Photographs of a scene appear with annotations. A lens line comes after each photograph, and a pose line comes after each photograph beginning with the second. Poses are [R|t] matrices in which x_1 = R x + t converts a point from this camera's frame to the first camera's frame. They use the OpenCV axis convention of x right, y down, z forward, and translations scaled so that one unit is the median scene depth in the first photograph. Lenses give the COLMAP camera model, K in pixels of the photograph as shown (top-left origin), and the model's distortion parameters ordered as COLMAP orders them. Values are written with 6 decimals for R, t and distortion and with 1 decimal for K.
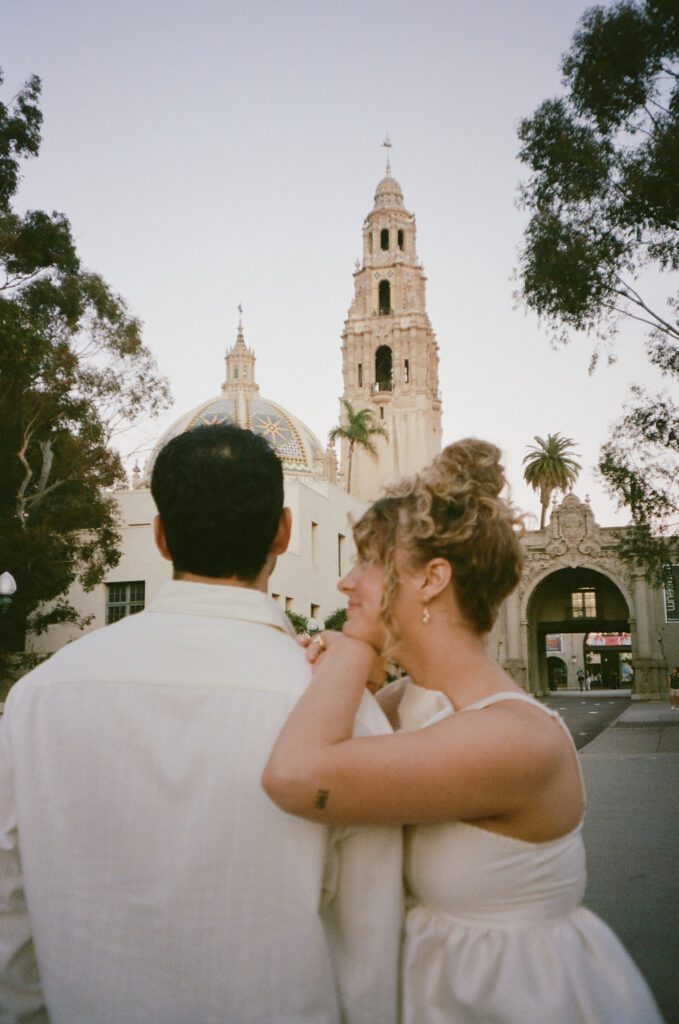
lens RADIAL K [[728.2, 0, 339.5], [0, 728.2, 512.0], [0, 0, 1]] dist [0.036236, -0.001922]
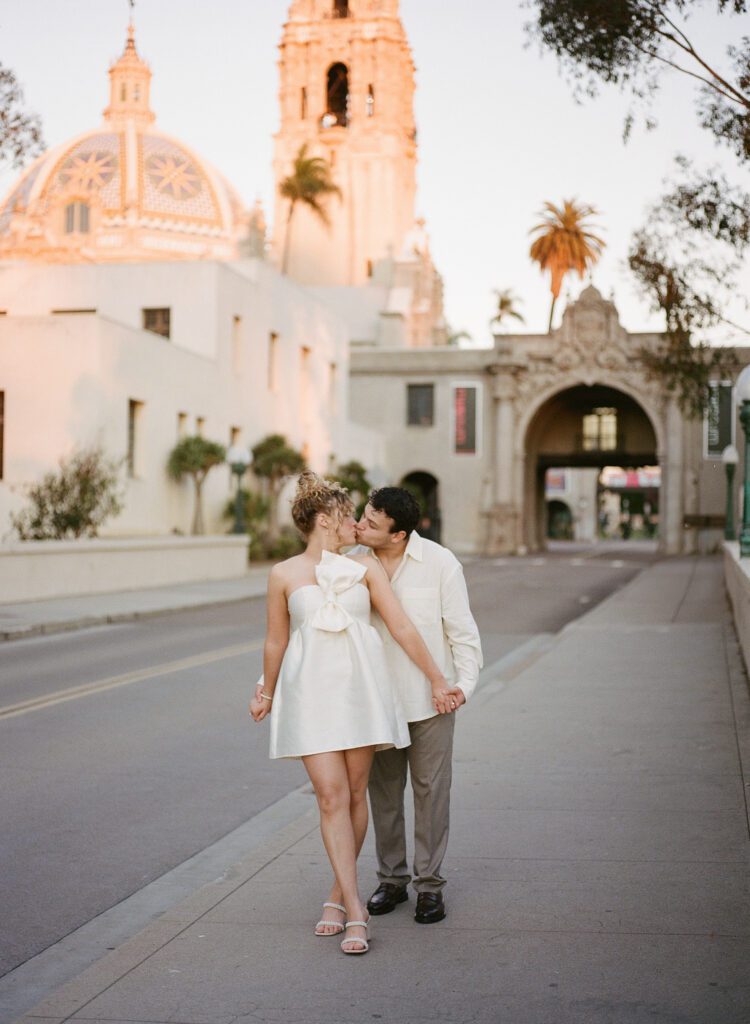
lens RADIAL K [[676.4, 0, 375.0], [0, 676.4, 512.0], [0, 0, 1]] dist [-0.003010, -0.005737]
pose [[0.999575, 0.012370, 0.026413, 0.084138], [-0.015852, 0.990586, 0.135971, 0.111029], [-0.024482, -0.136332, 0.990361, 0.298453]]
